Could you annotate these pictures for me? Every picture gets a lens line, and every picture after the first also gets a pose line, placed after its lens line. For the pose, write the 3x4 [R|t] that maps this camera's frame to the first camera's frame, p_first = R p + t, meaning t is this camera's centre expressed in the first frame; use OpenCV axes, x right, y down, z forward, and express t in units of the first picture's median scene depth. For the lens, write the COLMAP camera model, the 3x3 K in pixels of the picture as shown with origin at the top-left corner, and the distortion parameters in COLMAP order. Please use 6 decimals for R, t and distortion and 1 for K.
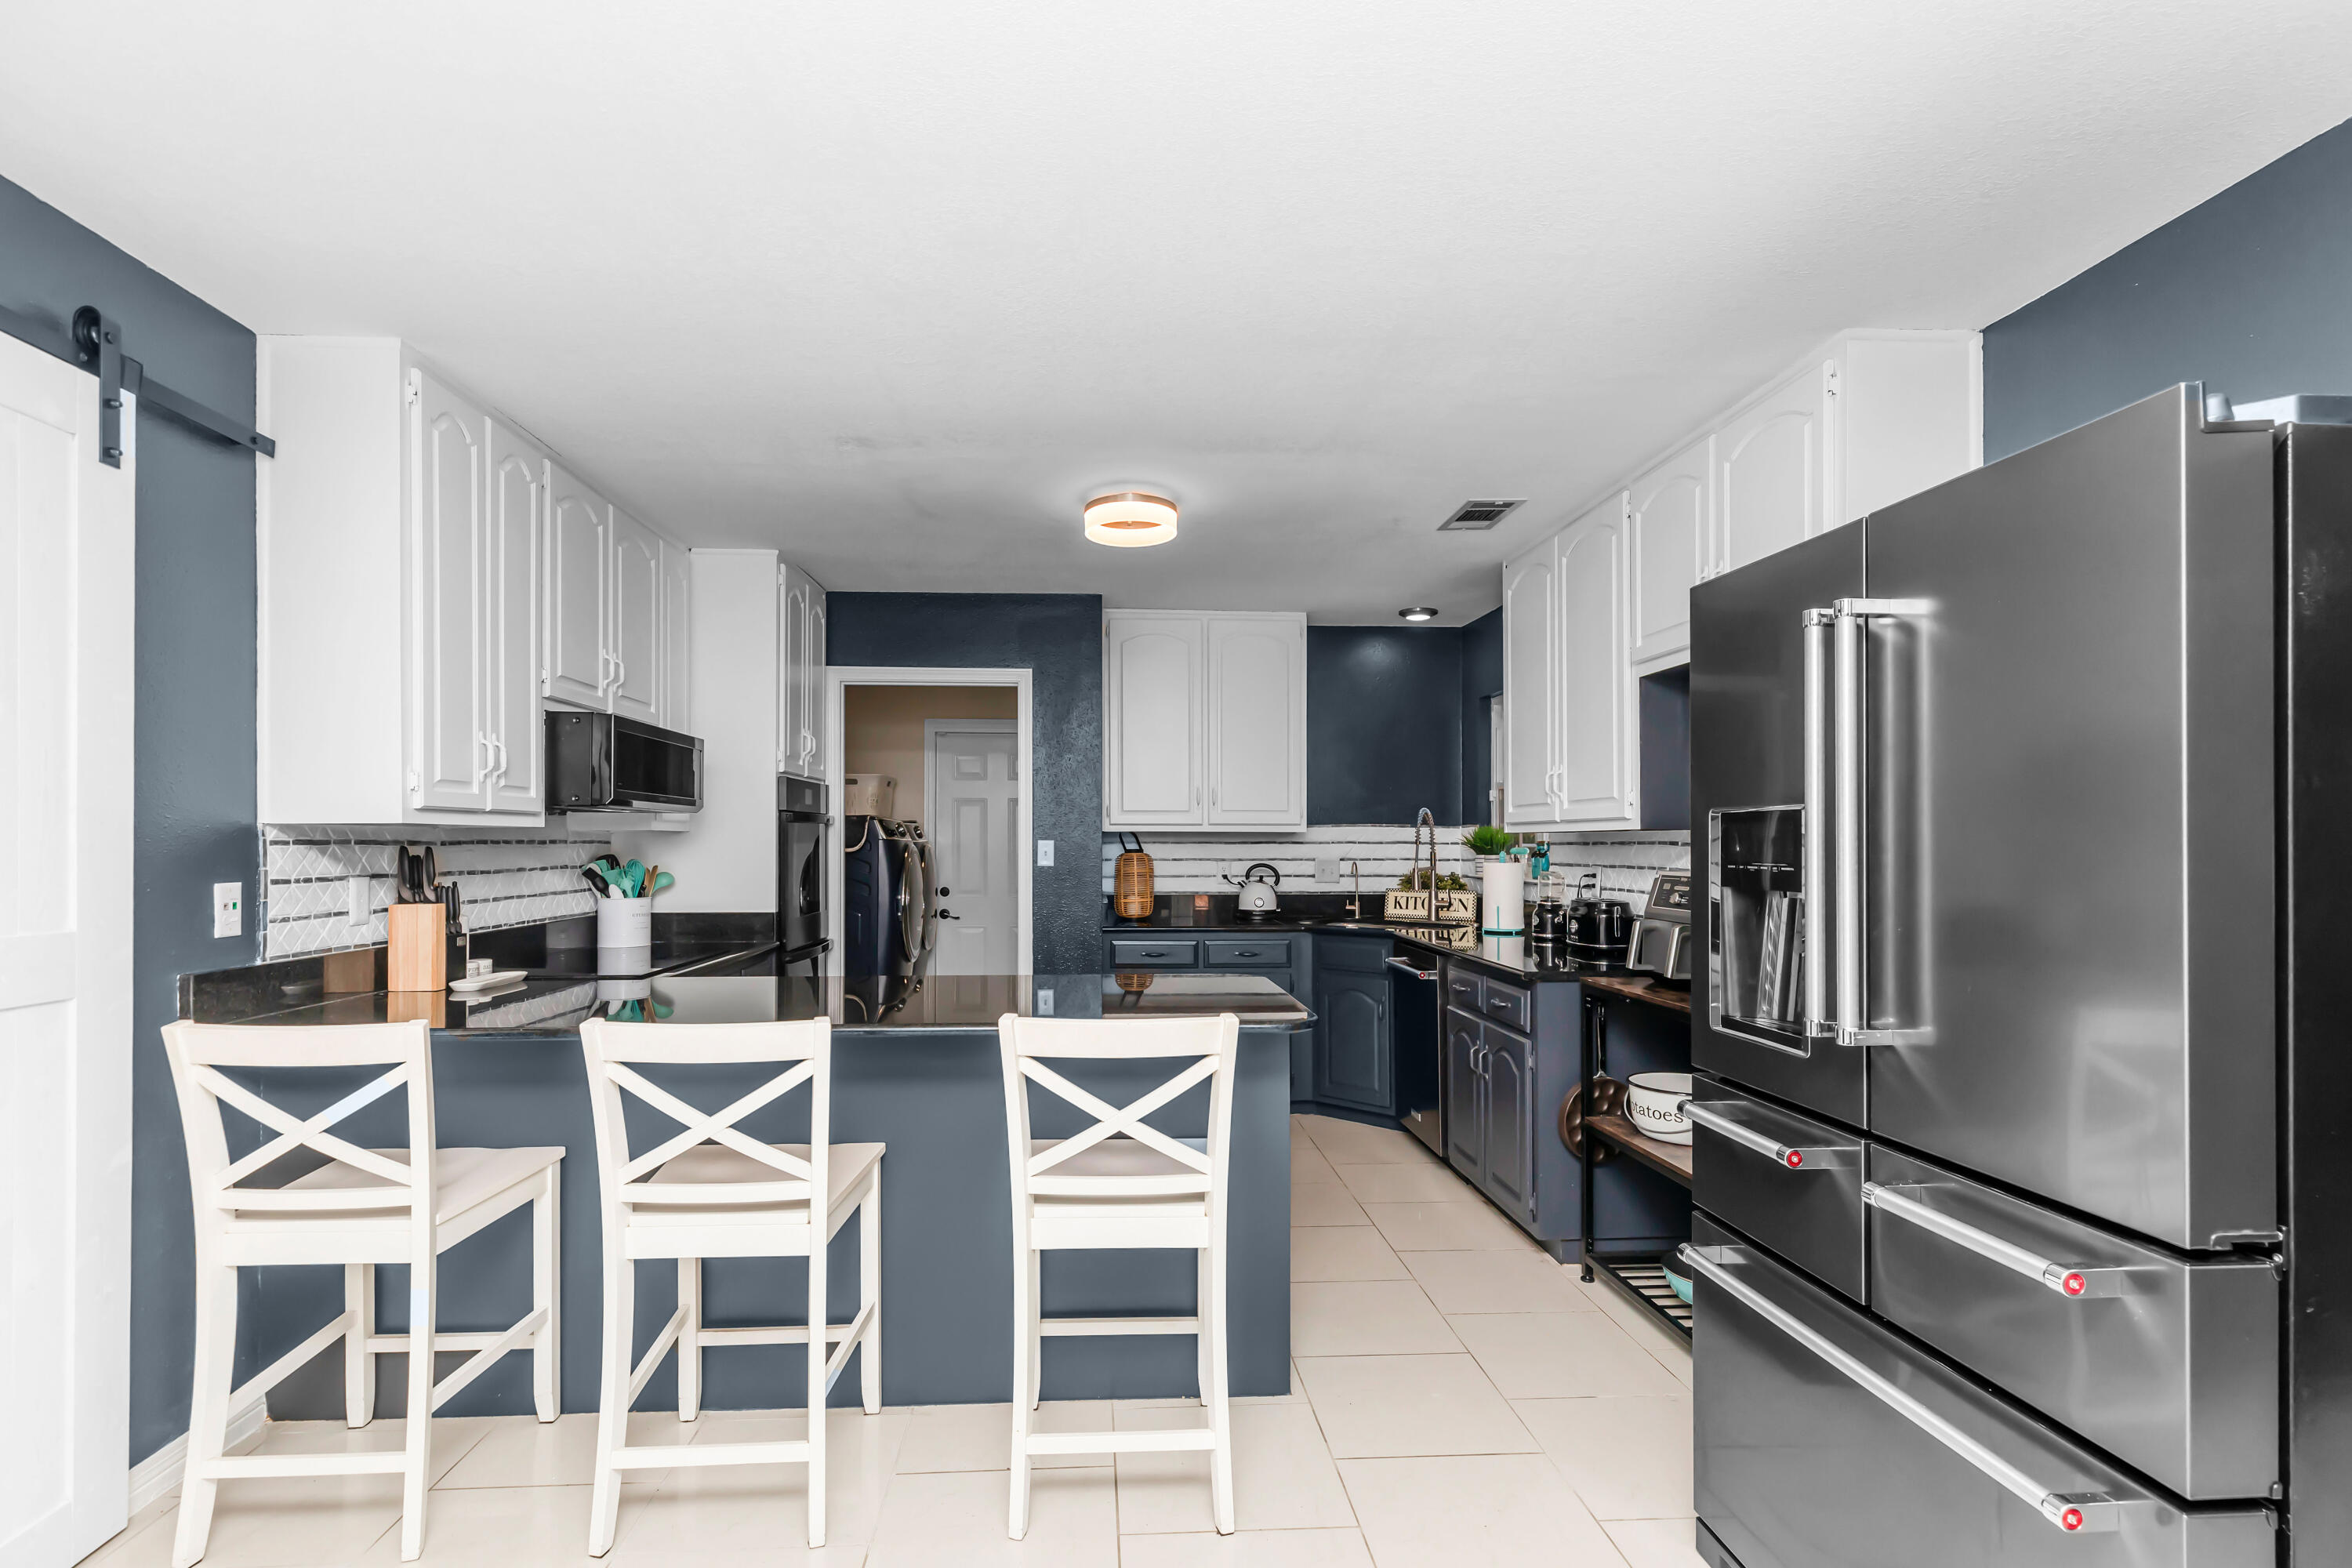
lens RADIAL K [[1096.6, 0, 1174.1], [0, 1096.6, 827.3], [0, 0, 1]] dist [0.002428, 0.000198]
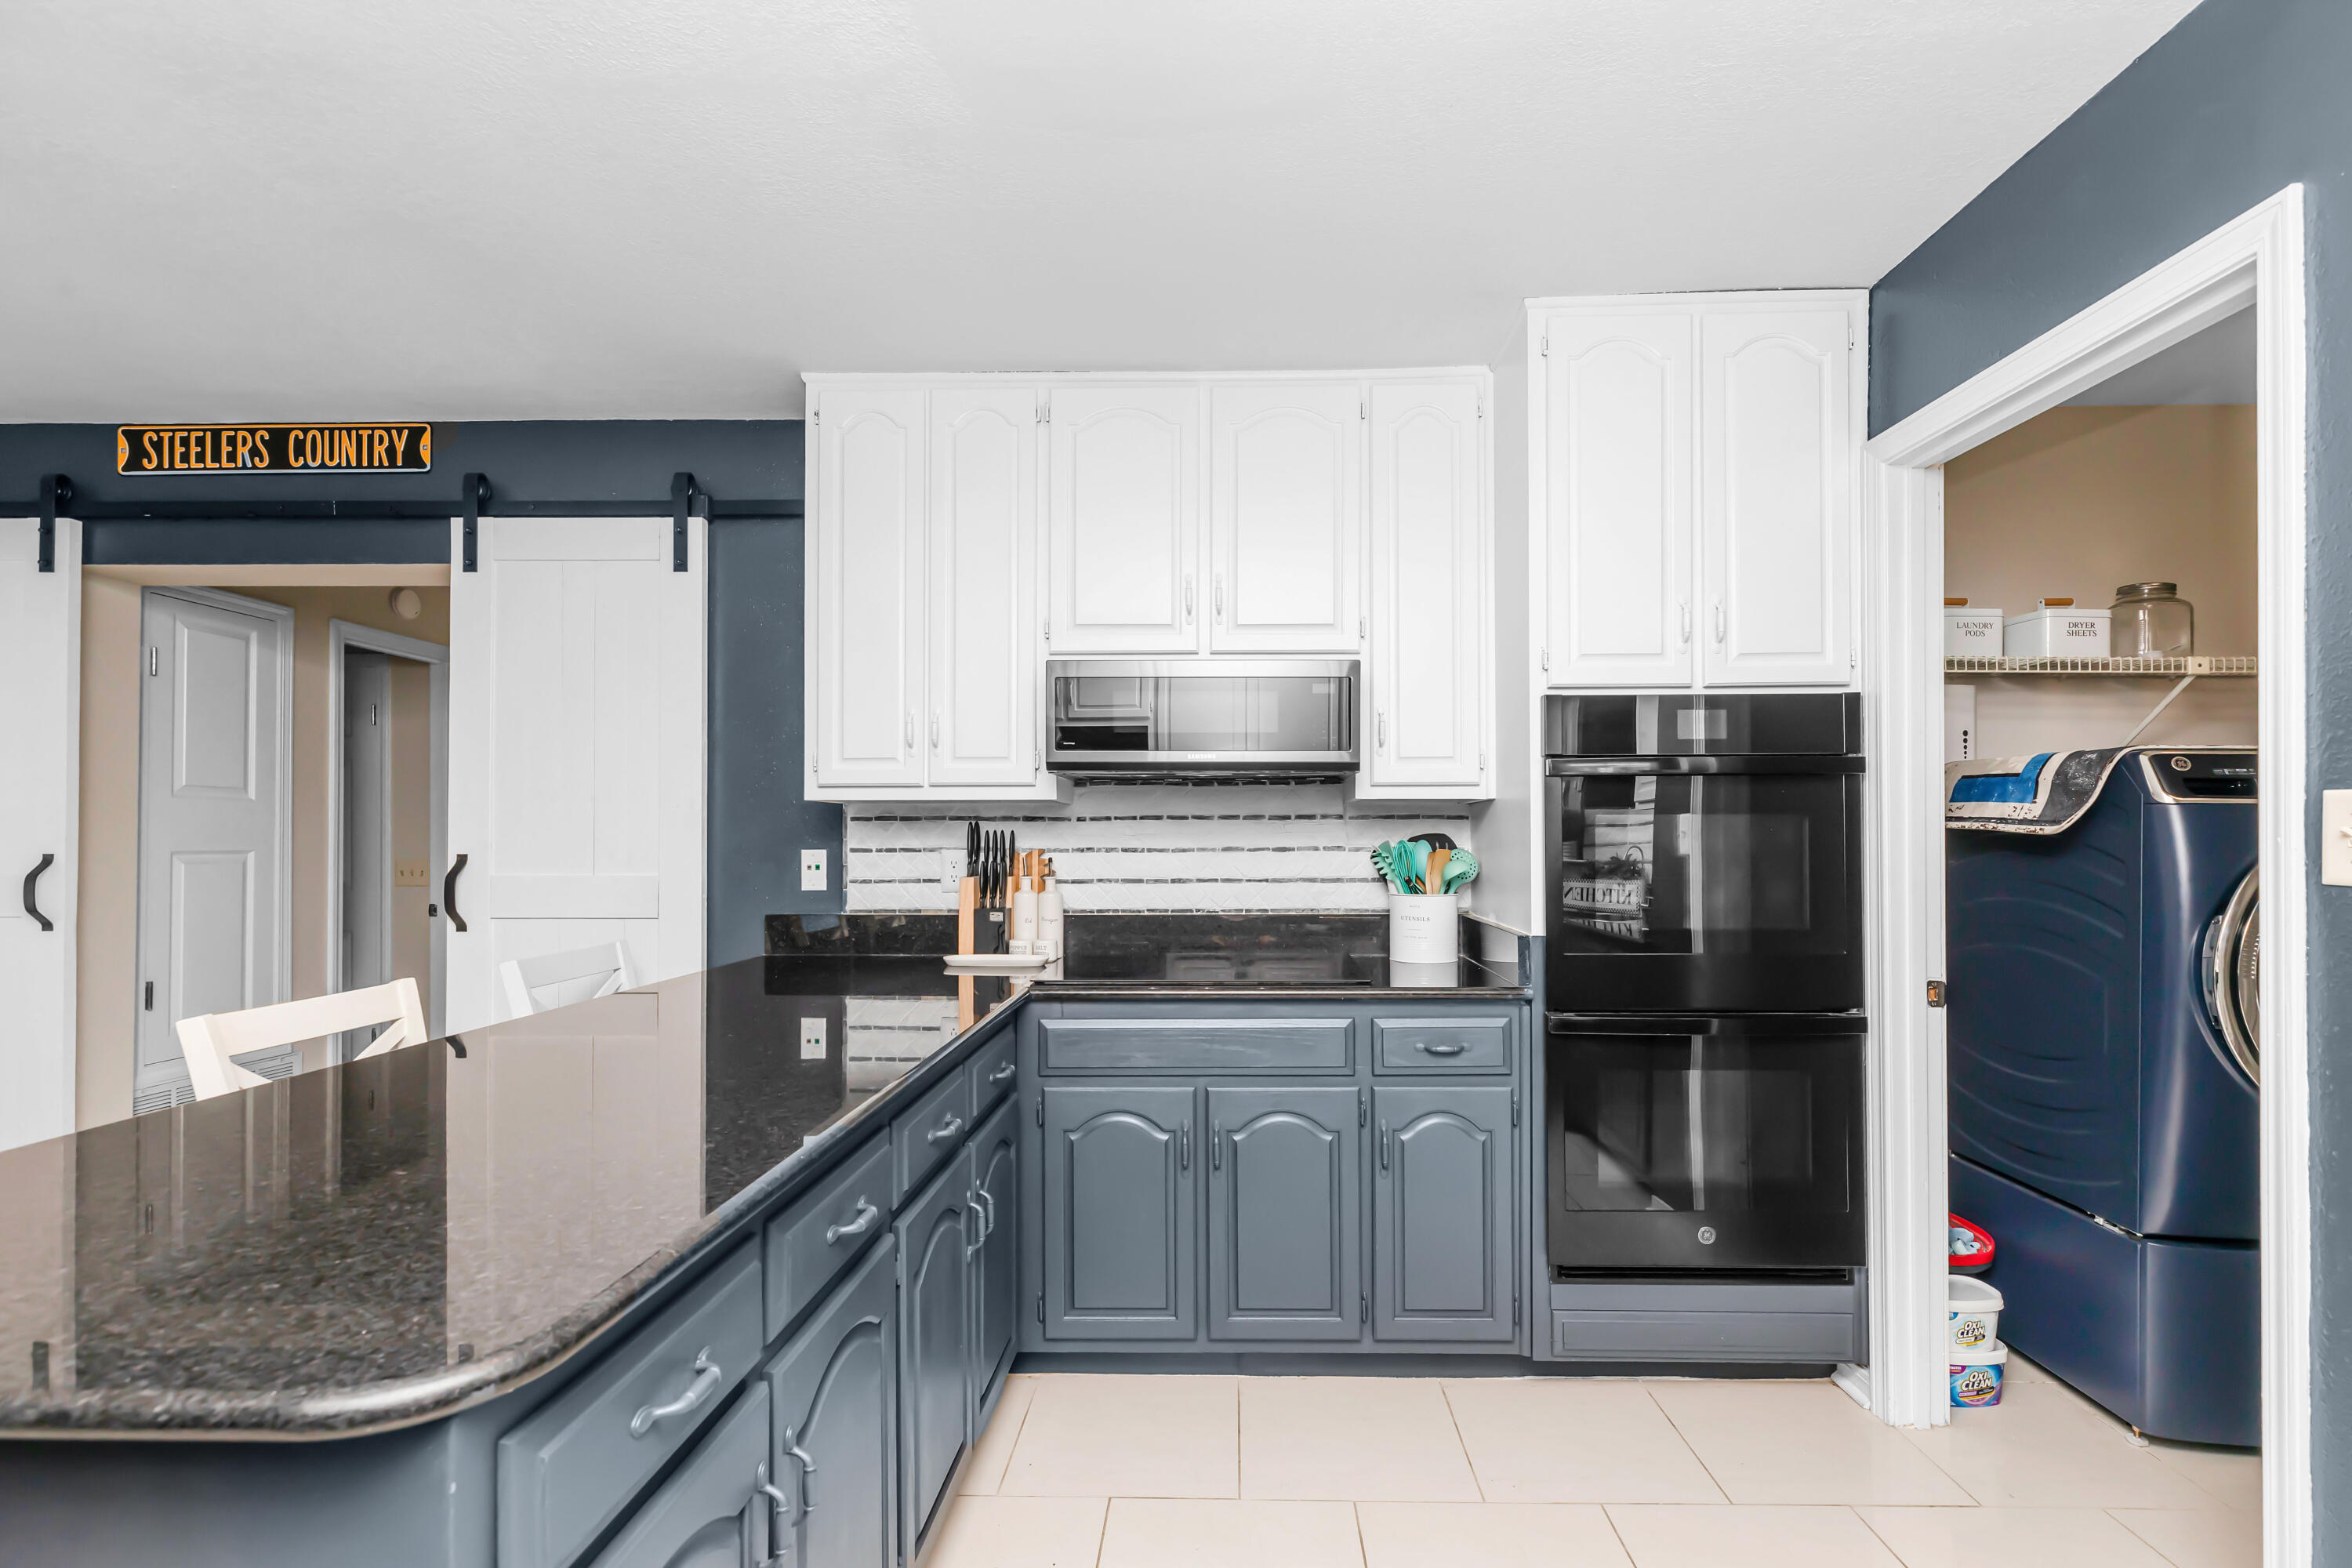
lens RADIAL K [[1092.6, 0, 1201.4], [0, 1092.6, 818.5], [0, 0, 1]] dist [0.027828, 0.000137]
pose [[-0.103539, -0.008167, -0.994592, 0.230913], [0.016857, 0.999808, -0.009965, 0.019675], [0.994482, -0.017798, -0.103382, 0.926456]]
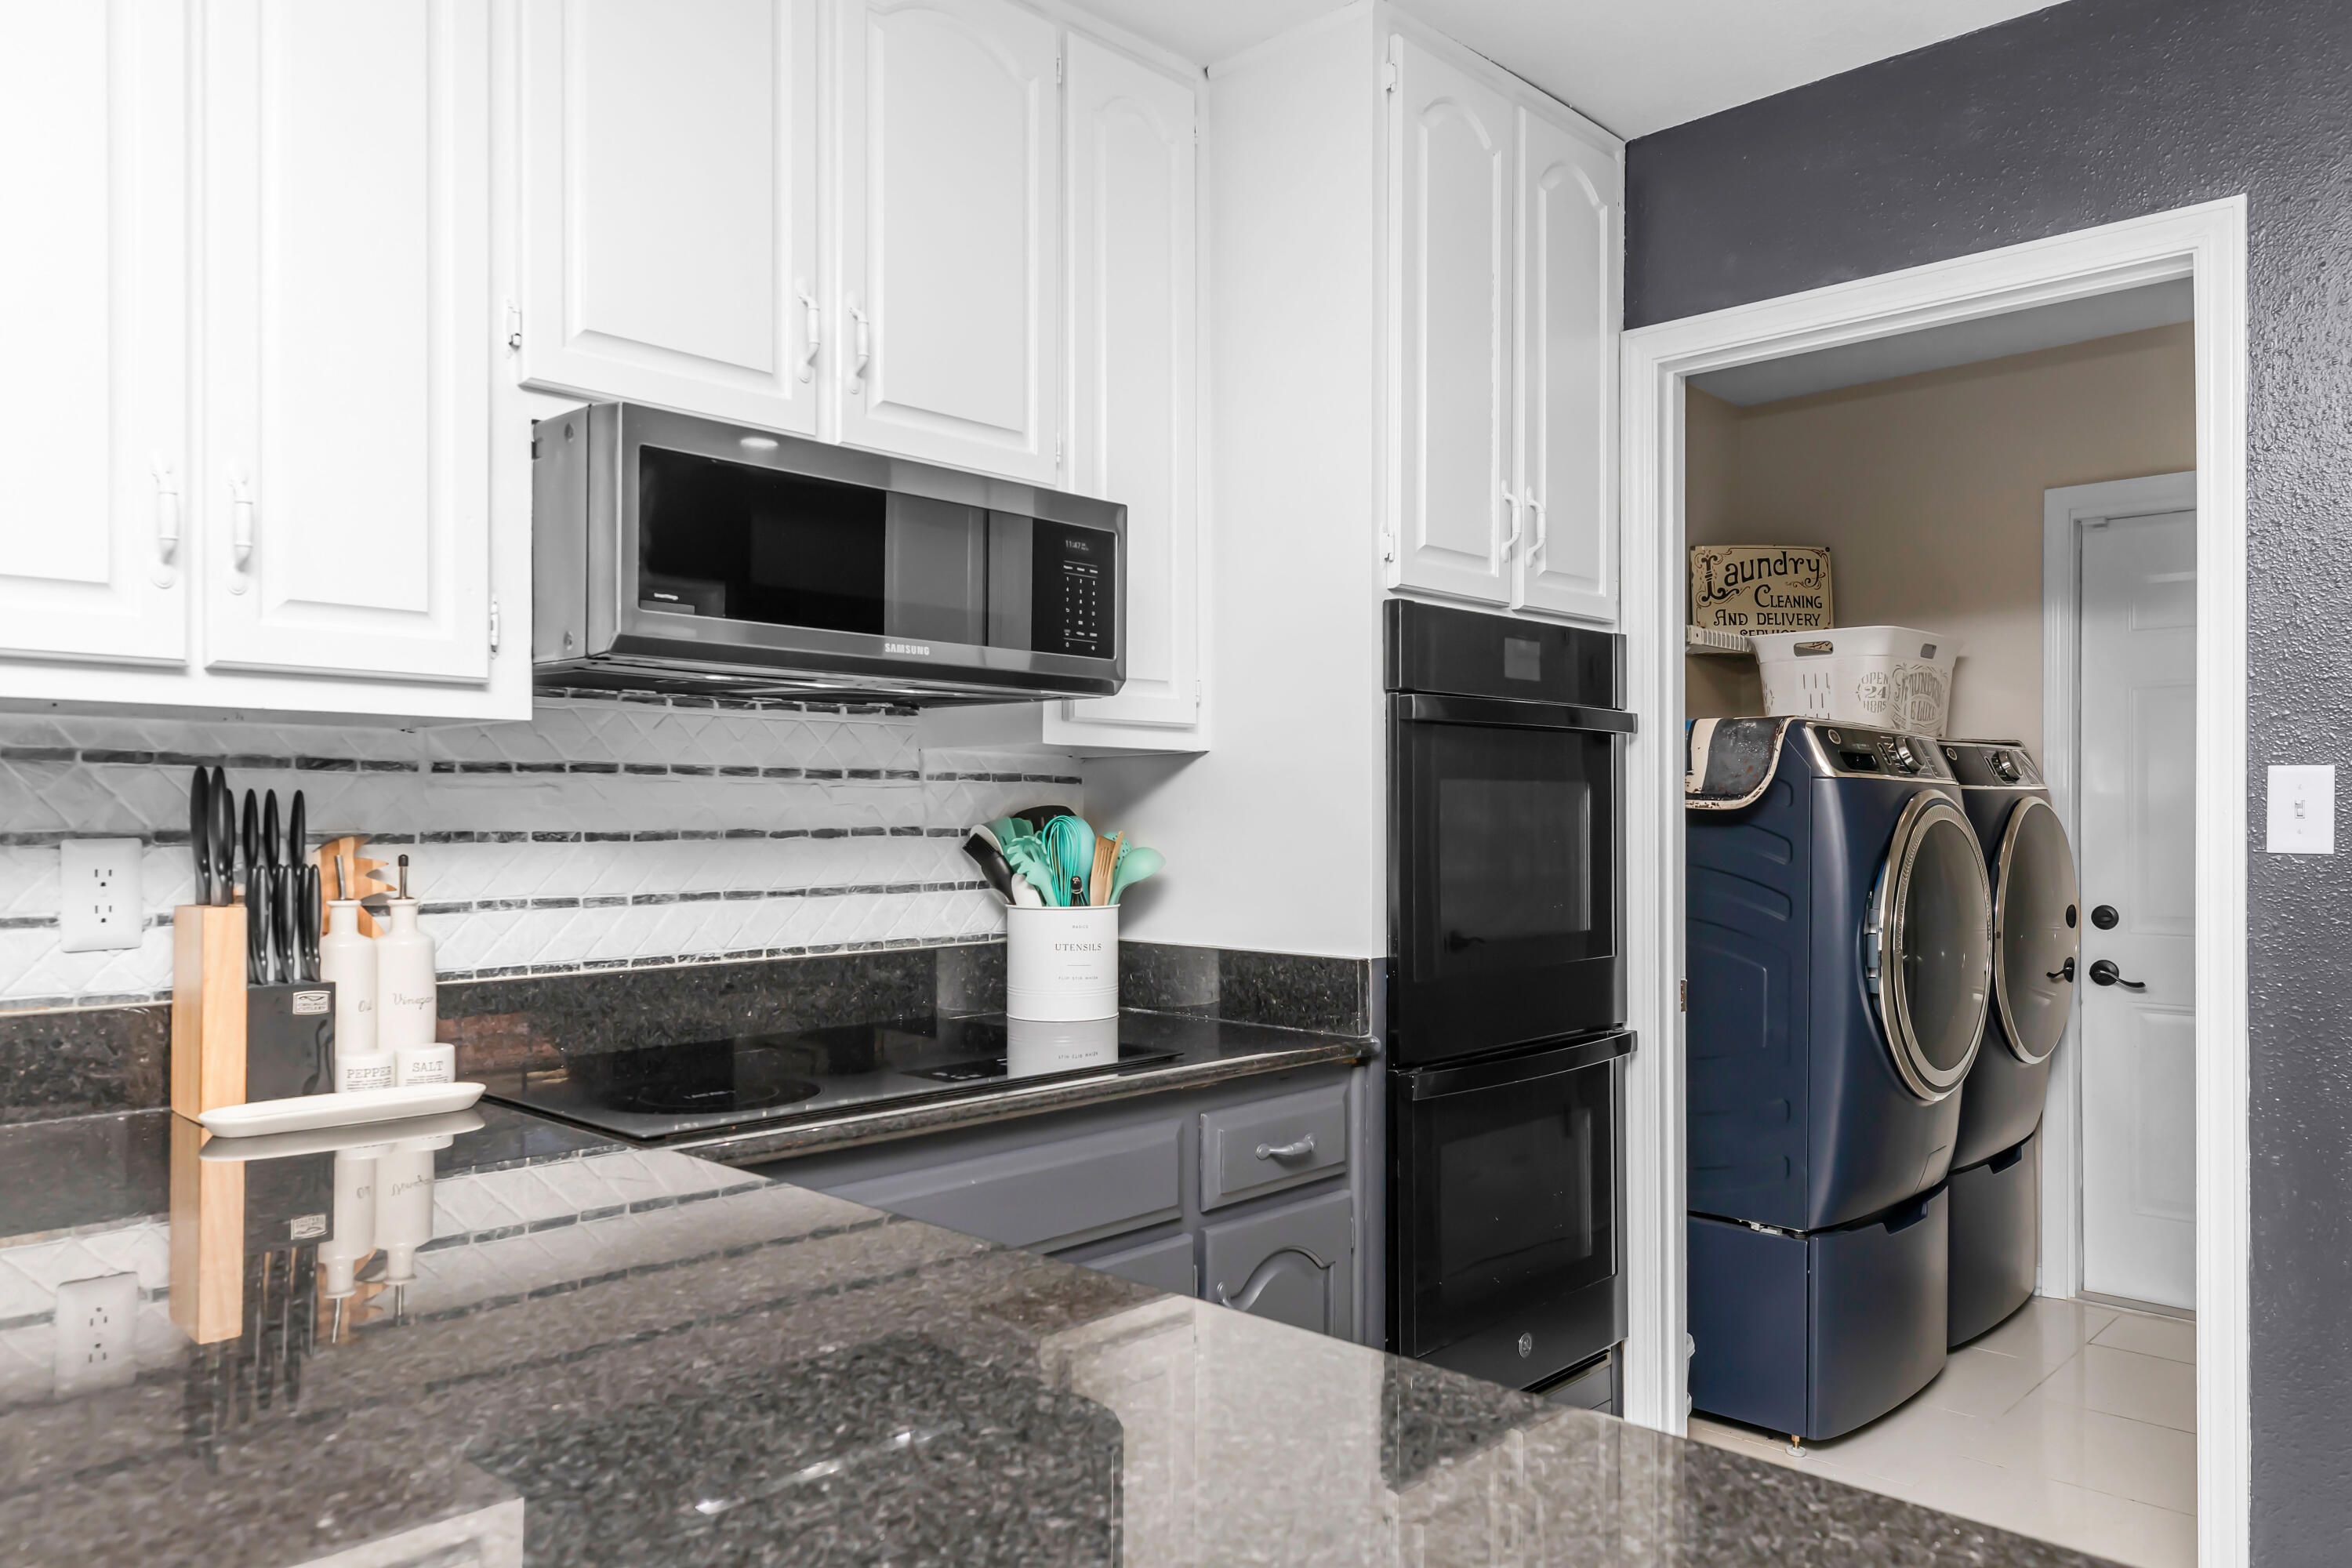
lens RADIAL K [[1621.9, 0, 1176.0], [0, 1621.9, 784.0], [0, 0, 1]] dist [0.008997, 0.001566]
pose [[0.672784, -0.014174, -0.739703, 0.001786], [0.008687, 0.999899, -0.011259, 0.024019], [0.739788, 0.001149, 0.672839, 0.598849]]
